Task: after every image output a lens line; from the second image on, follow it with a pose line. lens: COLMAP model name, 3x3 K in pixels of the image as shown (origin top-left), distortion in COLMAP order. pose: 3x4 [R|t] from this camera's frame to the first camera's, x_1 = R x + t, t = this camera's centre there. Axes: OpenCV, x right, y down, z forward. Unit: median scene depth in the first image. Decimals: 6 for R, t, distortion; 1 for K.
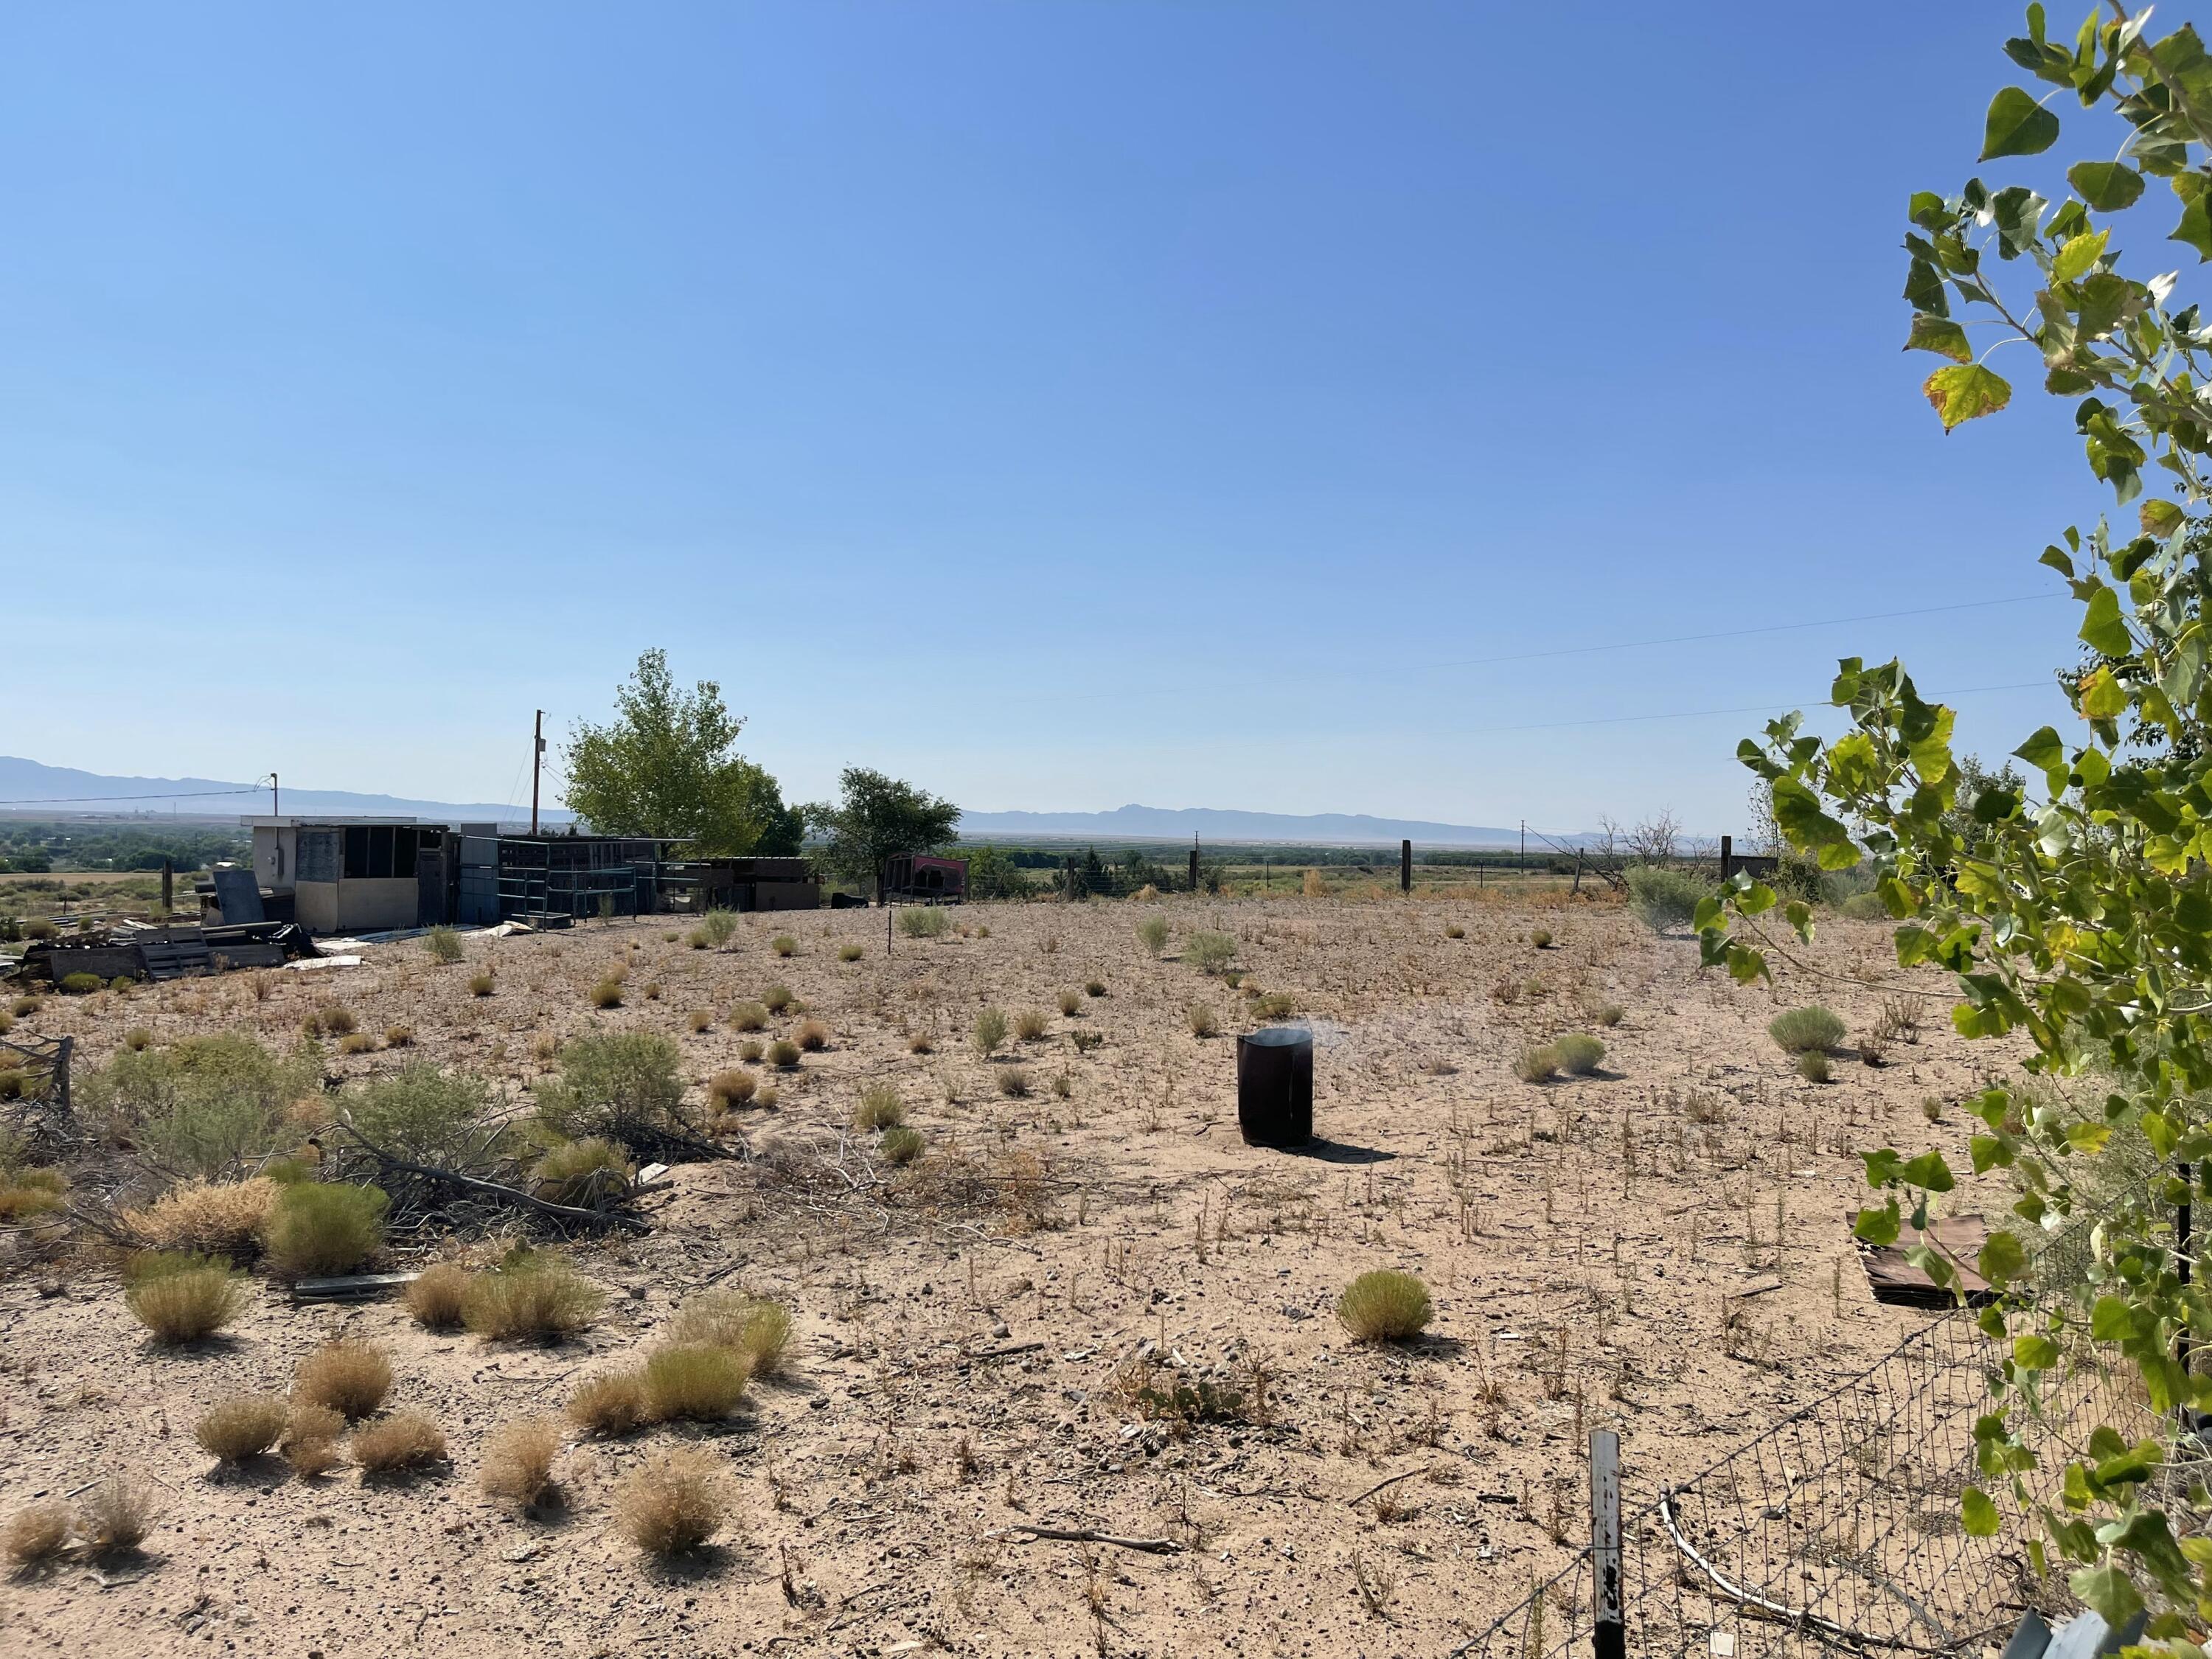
lens RADIAL K [[1652.9, 0, 1140.9], [0, 1652.9, 821.7], [0, 0, 1]] dist [0.046602, -0.072622]
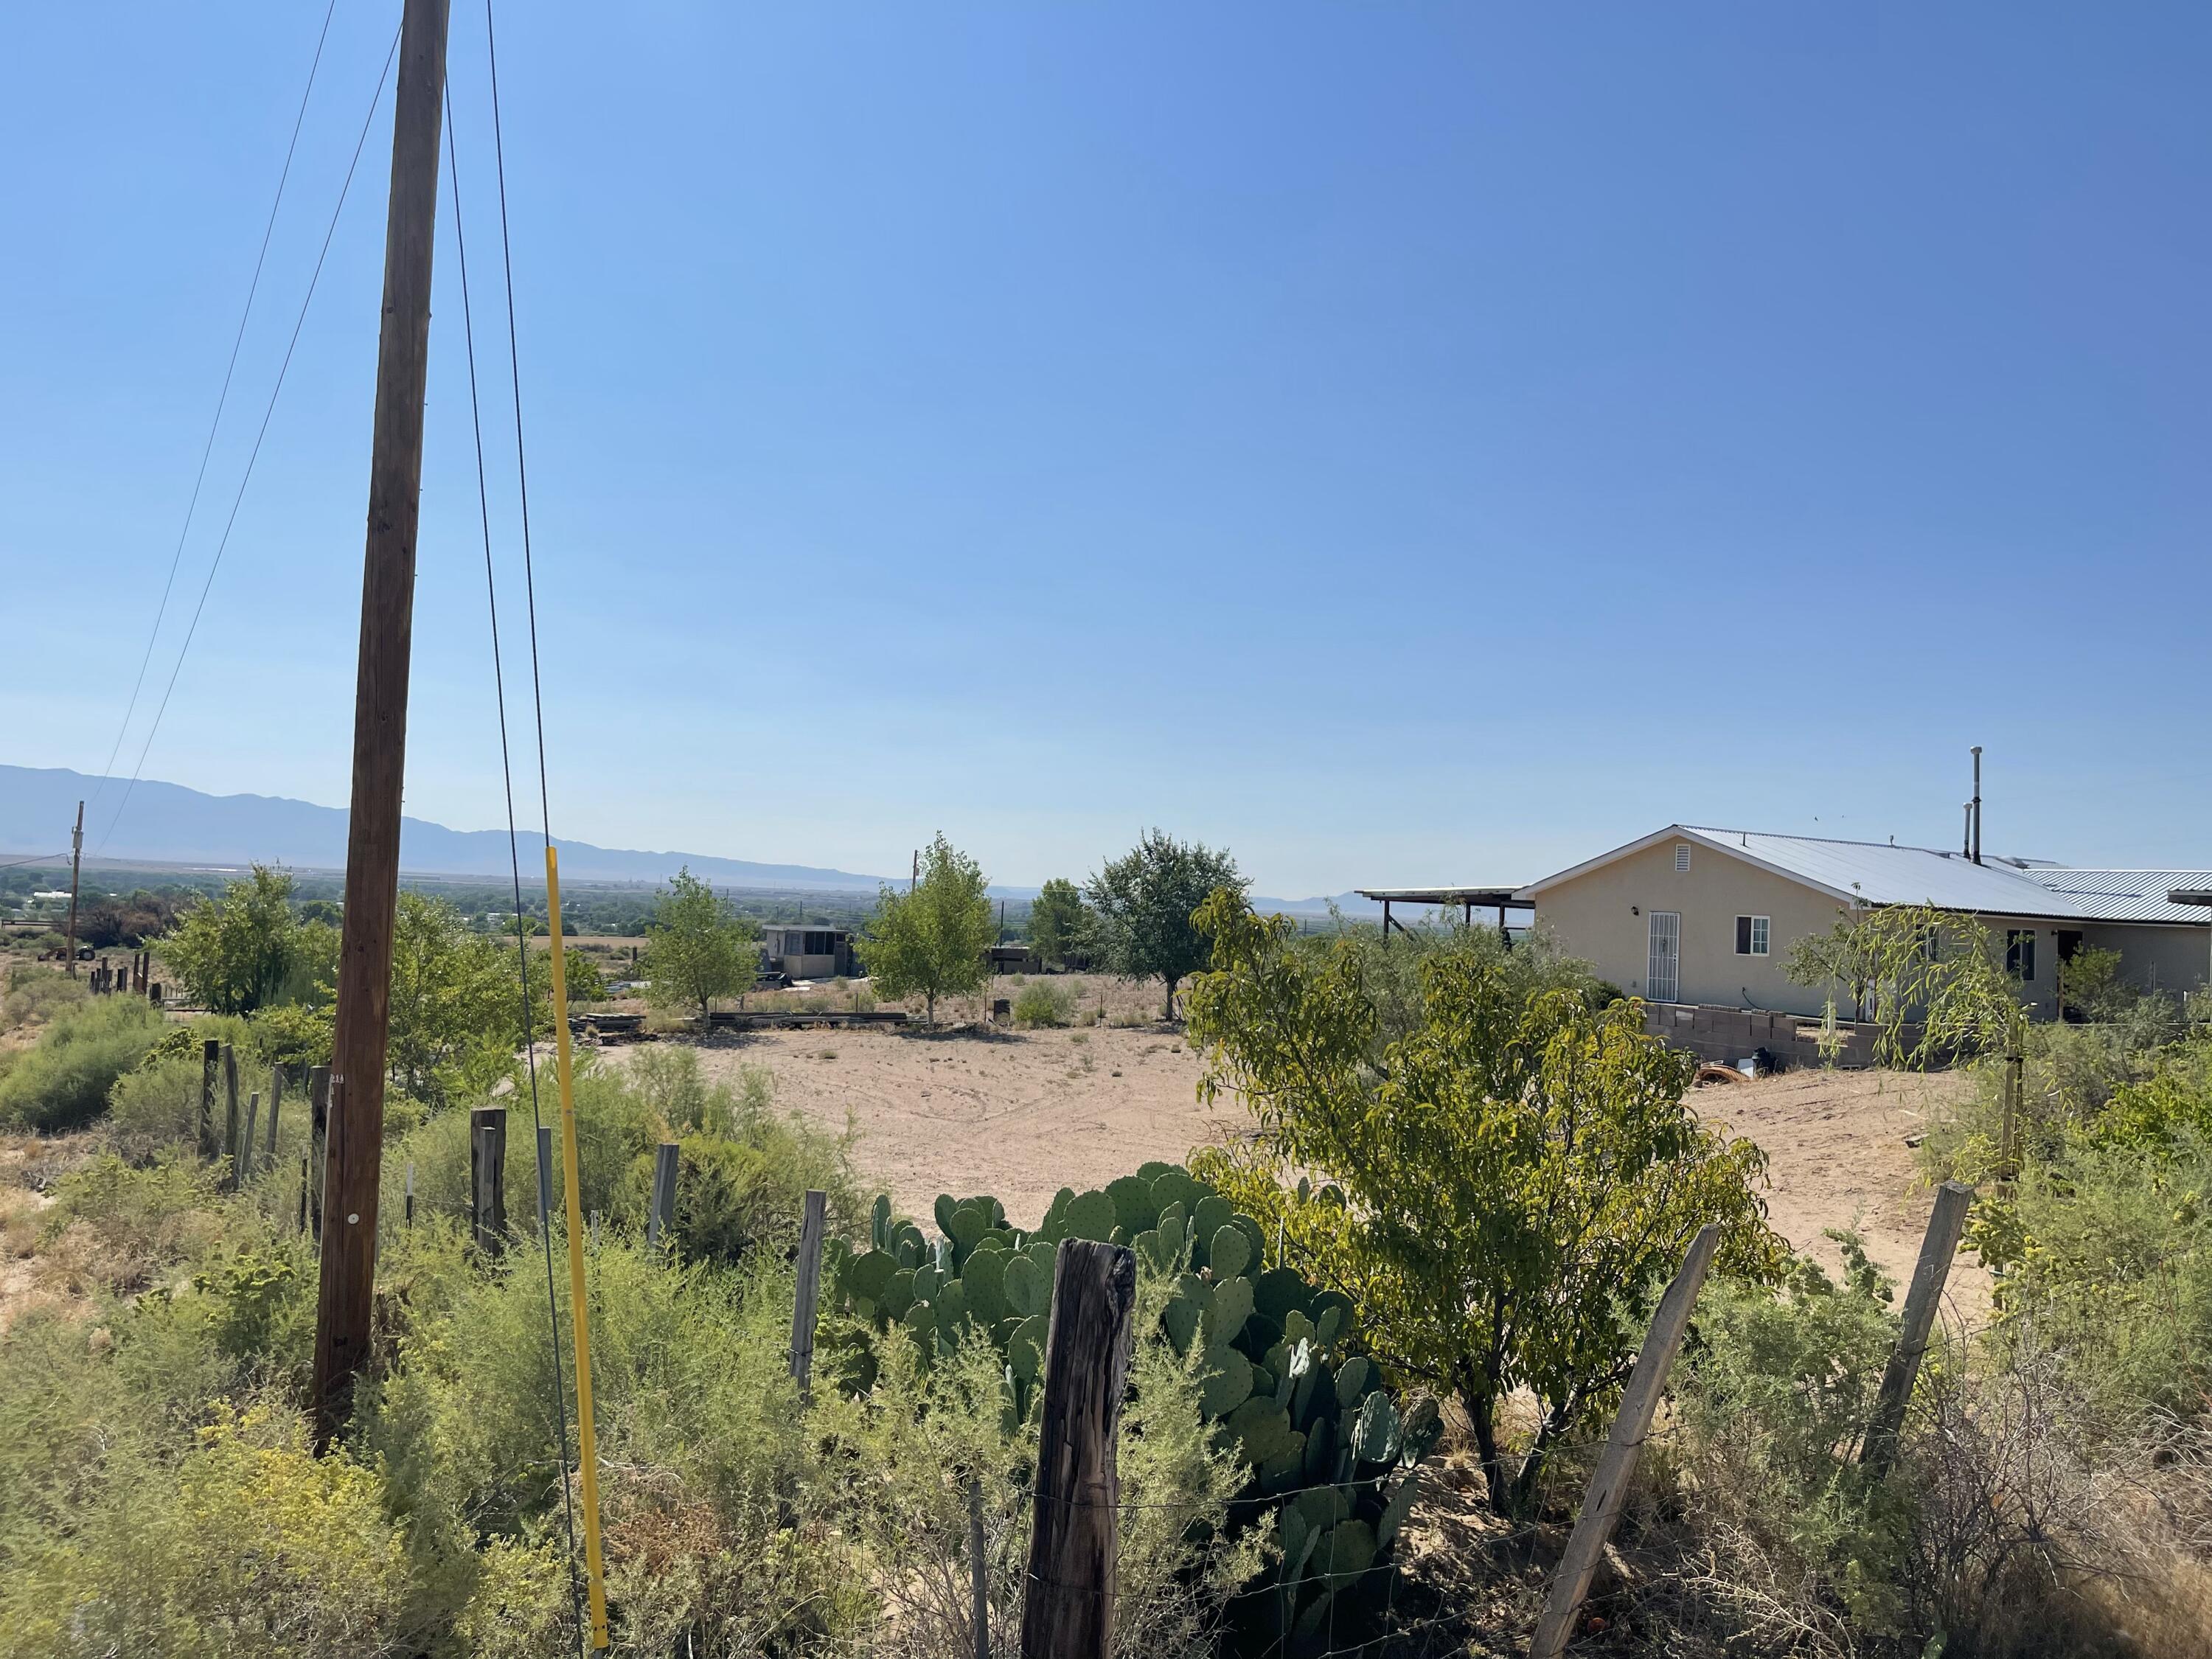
lens RADIAL K [[1652.9, 0, 1114.7], [0, 1652.9, 827.5], [0, 0, 1]] dist [0.046602, -0.072622]
pose [[0.966849, 0.005586, -0.255289, 1.892586], [-0.017070, 0.998938, -0.042789, -0.184345], [0.254779, 0.045728, 0.965918, -4.041730]]
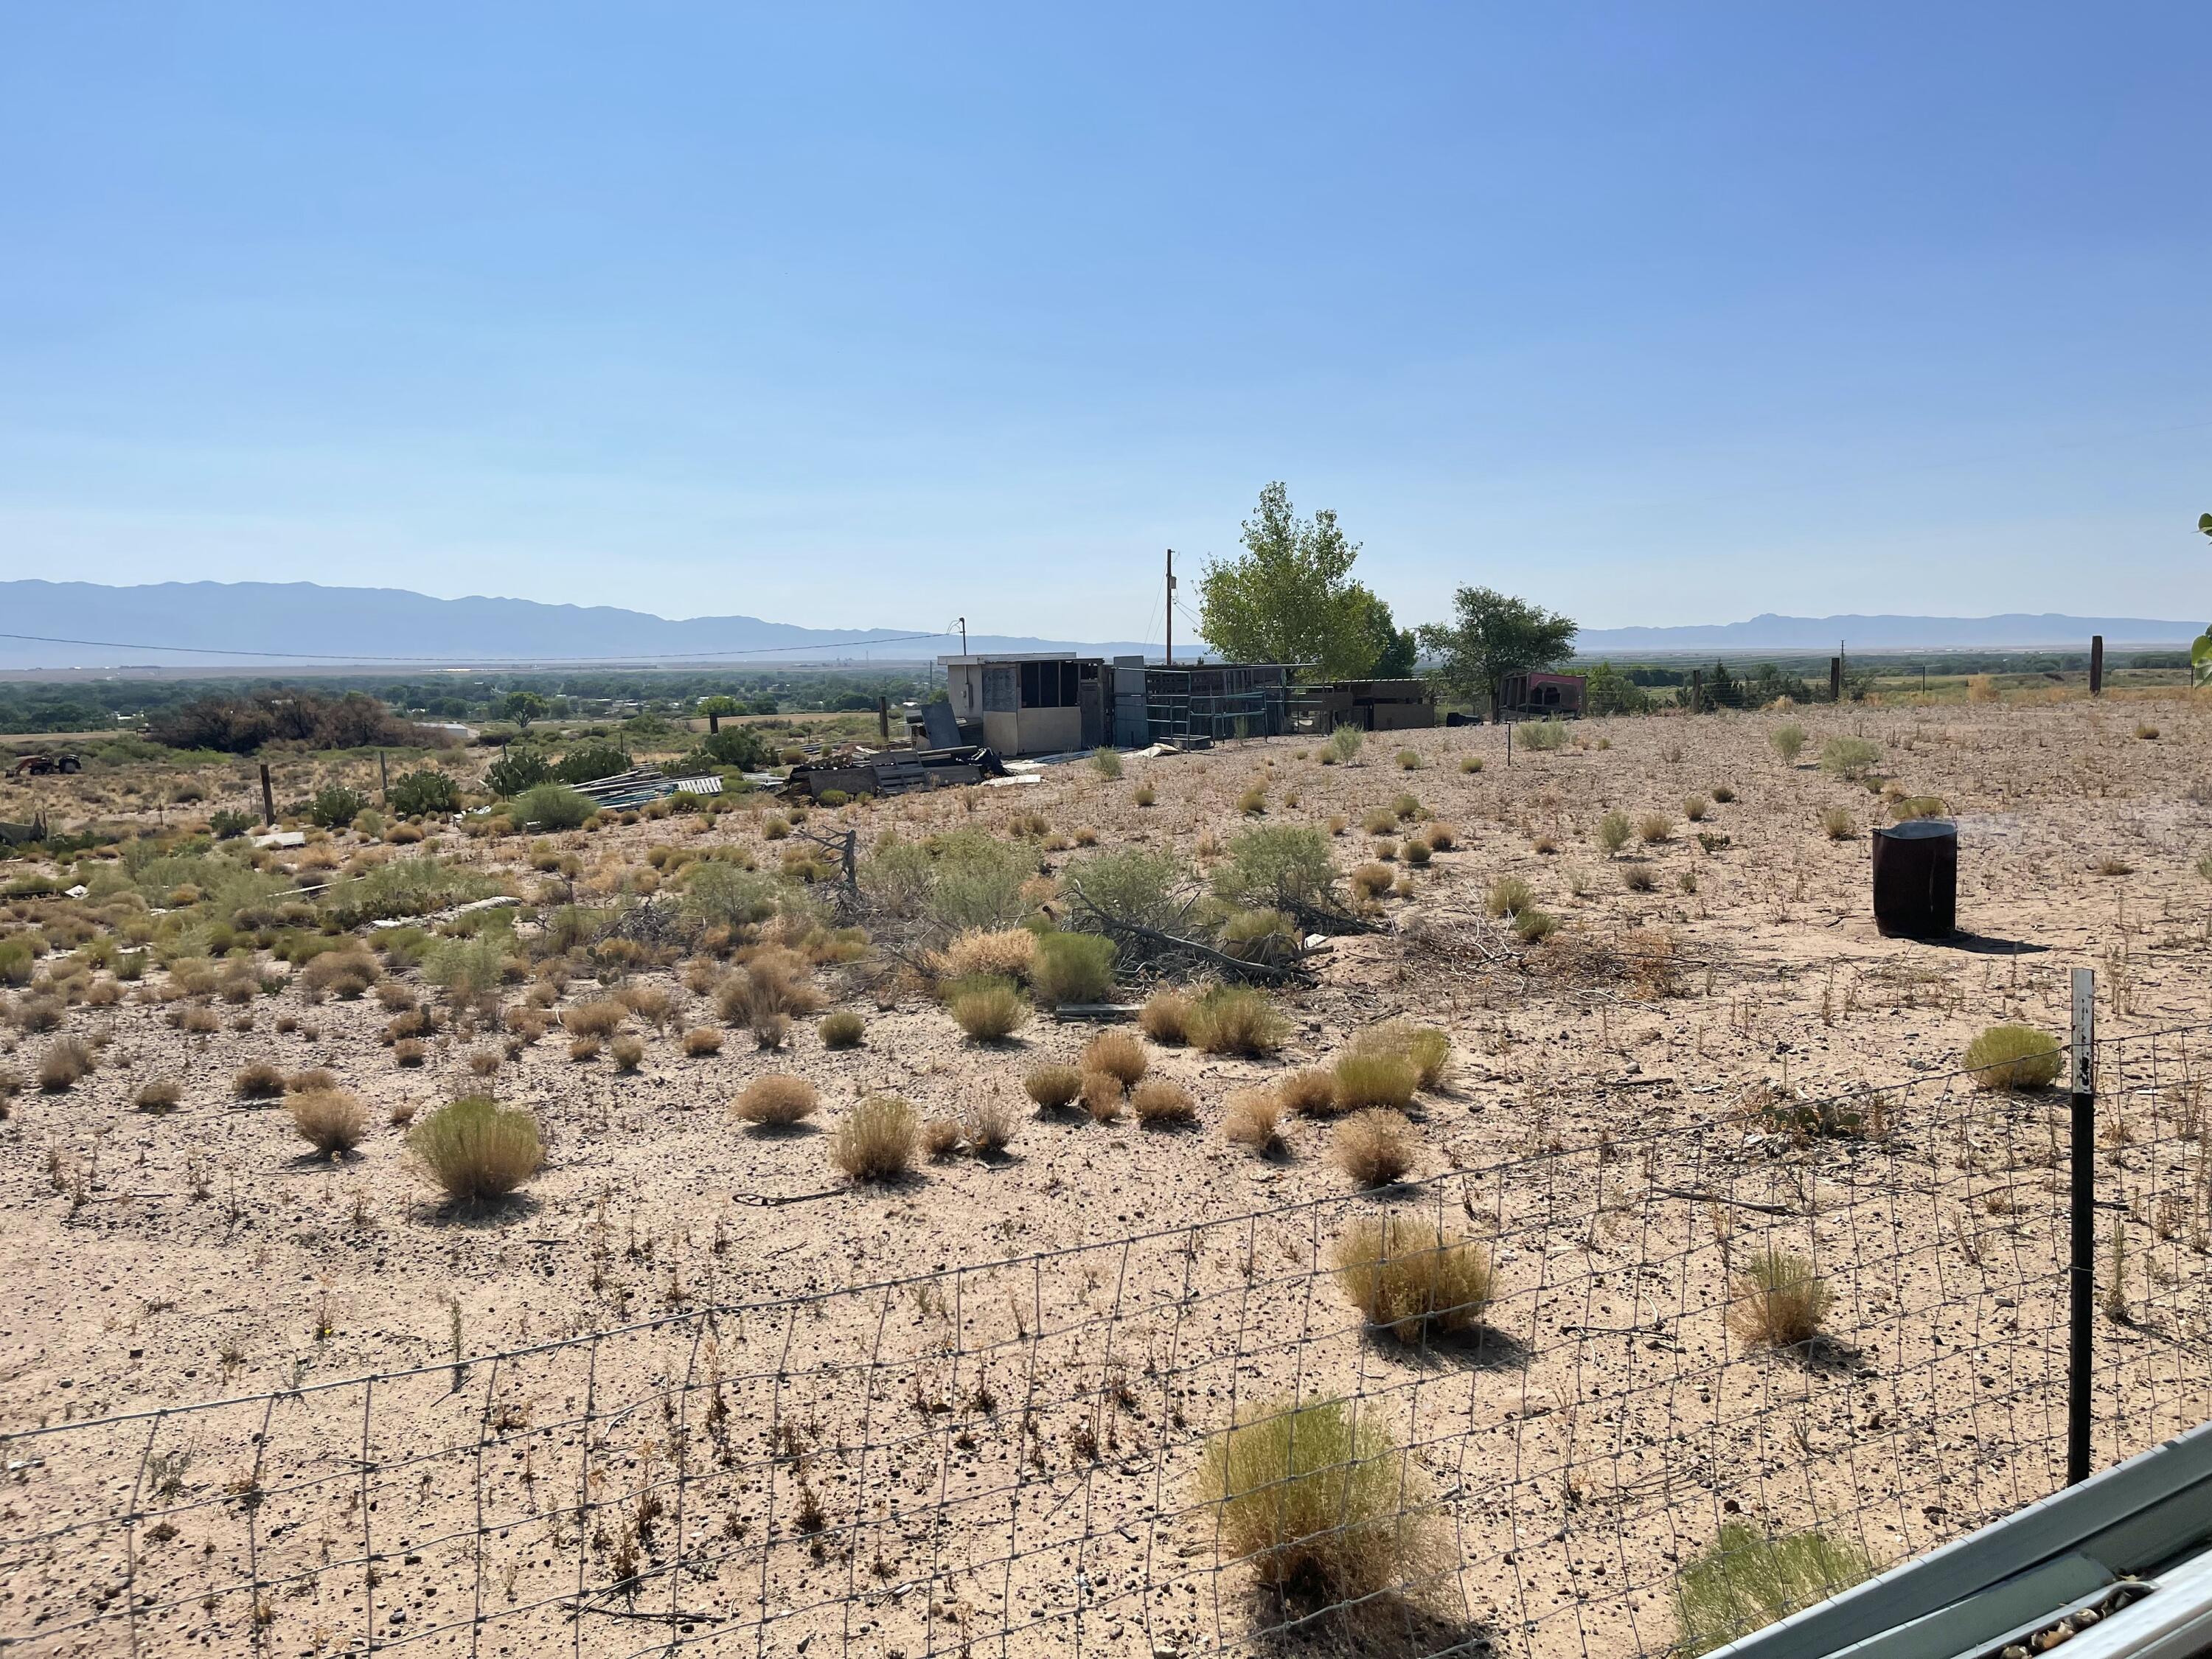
lens RADIAL K [[1652.9, 0, 1125.5], [0, 1652.9, 829.4], [0, 0, 1]] dist [0.046602, -0.072622]
pose [[0.931175, 0.001804, -0.364568, 0.004898], [0.038250, 0.993985, 0.102615, 0.011232], [0.362560, -0.109498, 0.925505, -0.122366]]
